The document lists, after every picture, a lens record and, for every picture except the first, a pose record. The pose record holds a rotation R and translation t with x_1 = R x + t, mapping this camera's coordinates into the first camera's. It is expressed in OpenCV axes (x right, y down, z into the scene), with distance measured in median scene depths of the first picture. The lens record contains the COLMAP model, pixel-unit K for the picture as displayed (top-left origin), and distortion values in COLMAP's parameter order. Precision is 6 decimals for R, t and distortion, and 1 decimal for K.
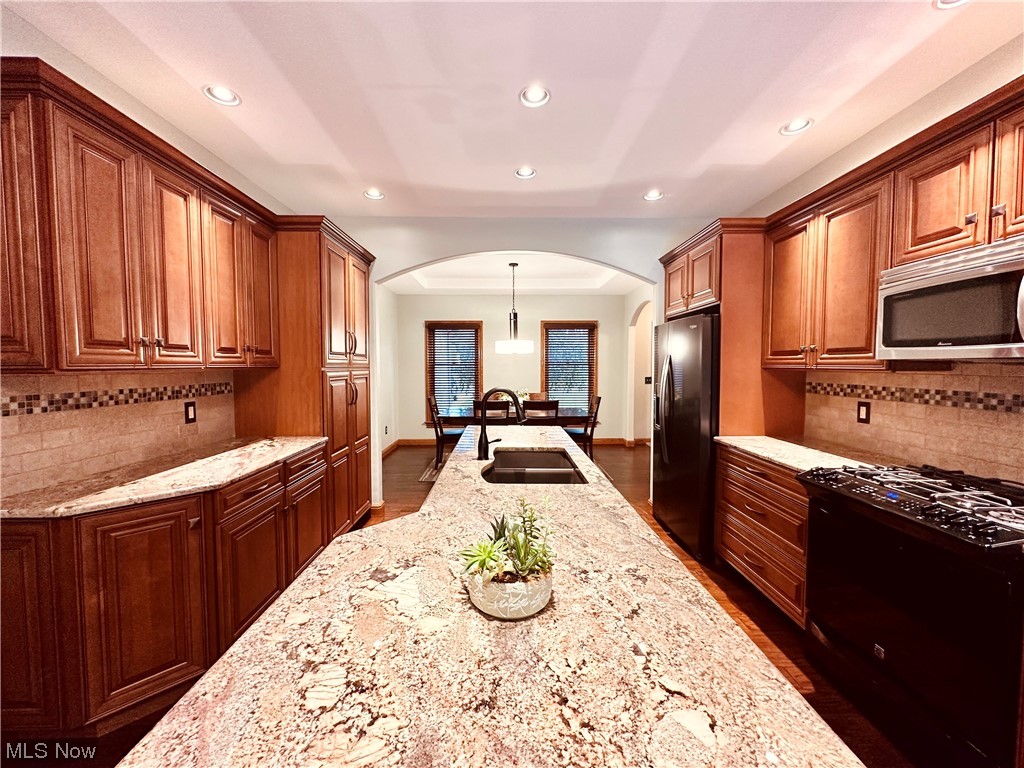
lens RADIAL K [[411.1, 0, 511.0], [0, 411.1, 384.2], [0, 0, 1]] dist [-0.002967, 0.000556]
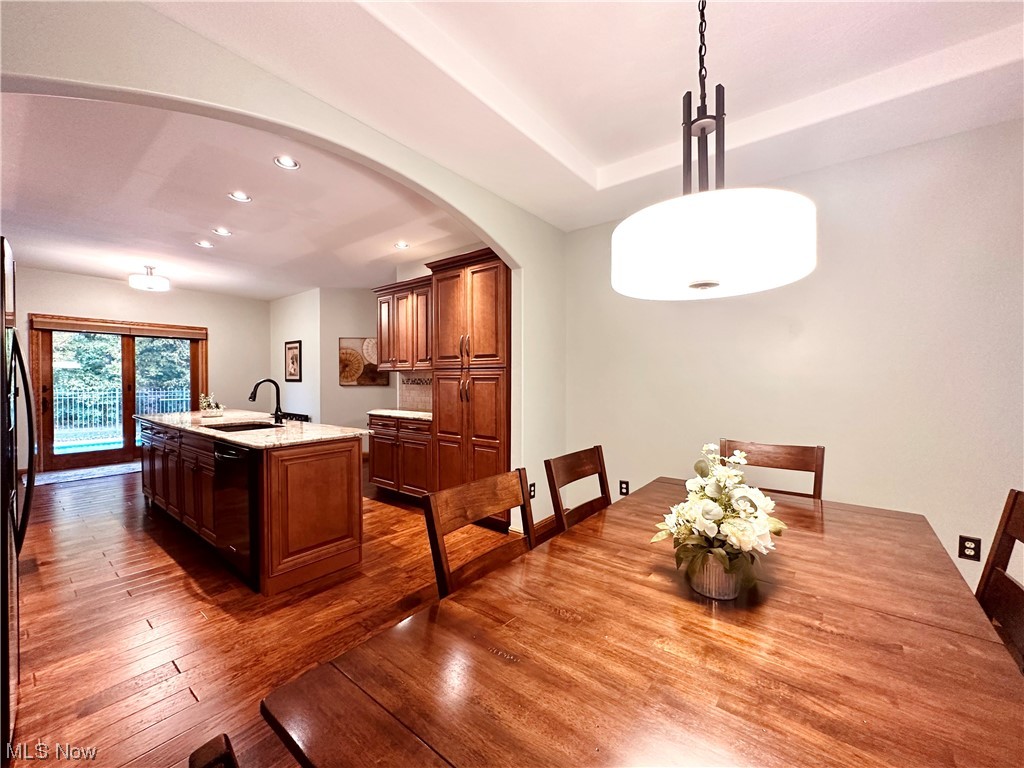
lens RADIAL K [[412.8, 0, 512.0], [0, 412.8, 384.0], [0, 0, 1]] dist [0.001305, 0.000676]
pose [[-0.633912, 0.012819, -0.773299, 0.613927], [-0.035377, 0.998335, 0.045550, -0.079728], [0.772596, 0.056232, -0.632403, 2.753954]]
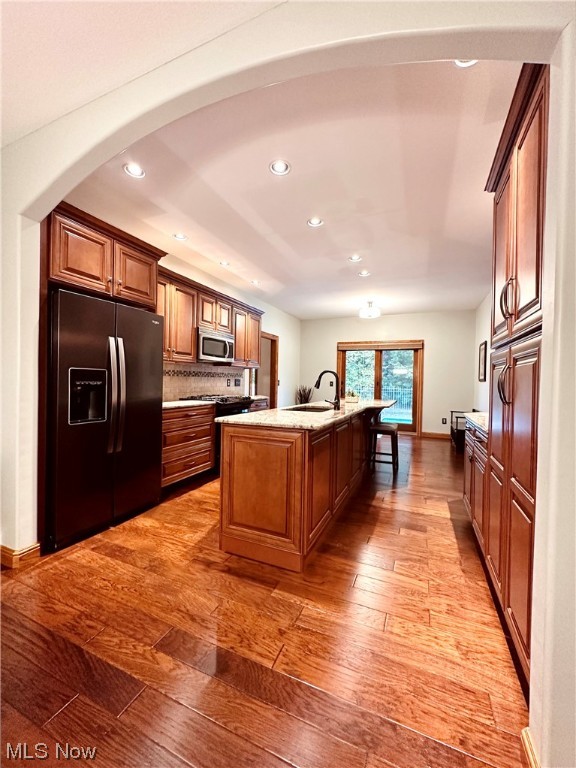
lens RADIAL K [[309.6, 0, 288.0], [0, 309.6, 384.0], [0, 0, 1]] dist [0.001305, 0.000676]
pose [[-0.910107, -0.021709, 0.413804, -0.436339], [0.000756, 0.998538, 0.054048, -0.004613], [-0.414372, 0.049503, -0.908760, 2.334652]]
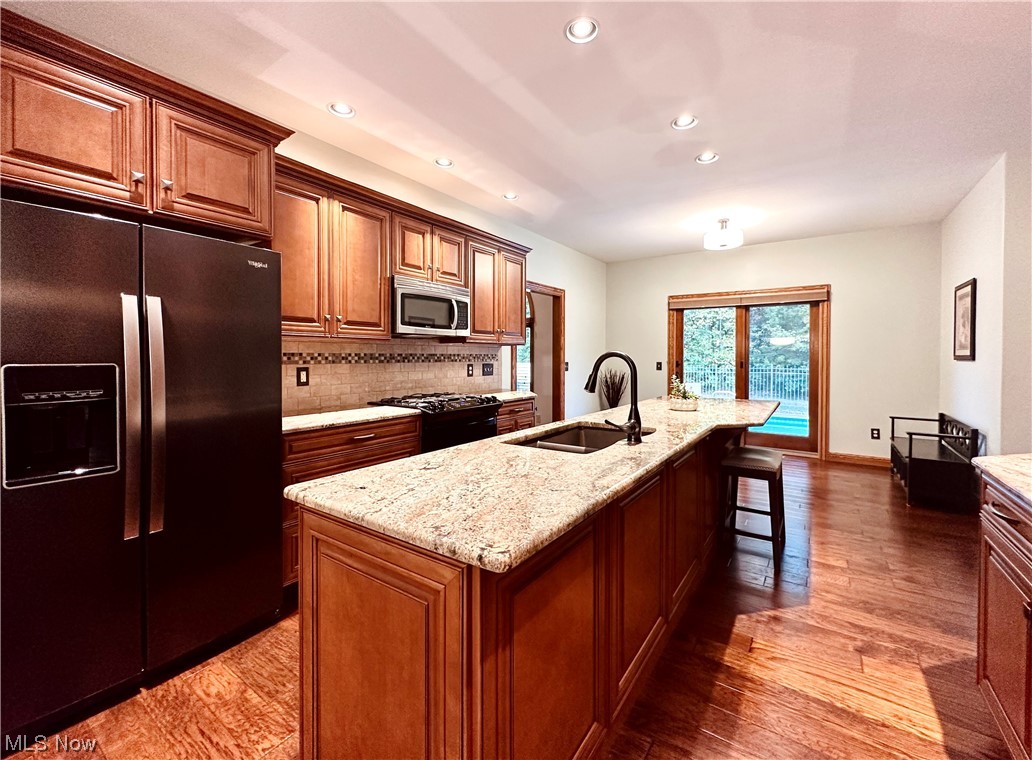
lens RADIAL K [[427.3, 0, 532.6], [0, 427.3, 360.1], [0, 0, 1]] dist [-0.001132, 0.000057]
pose [[-0.821234, -0.006855, 0.570550, -0.378830], [0.025948, 0.998445, 0.049345, -0.020796], [-0.570001, 0.055328, -0.819779, 1.789860]]
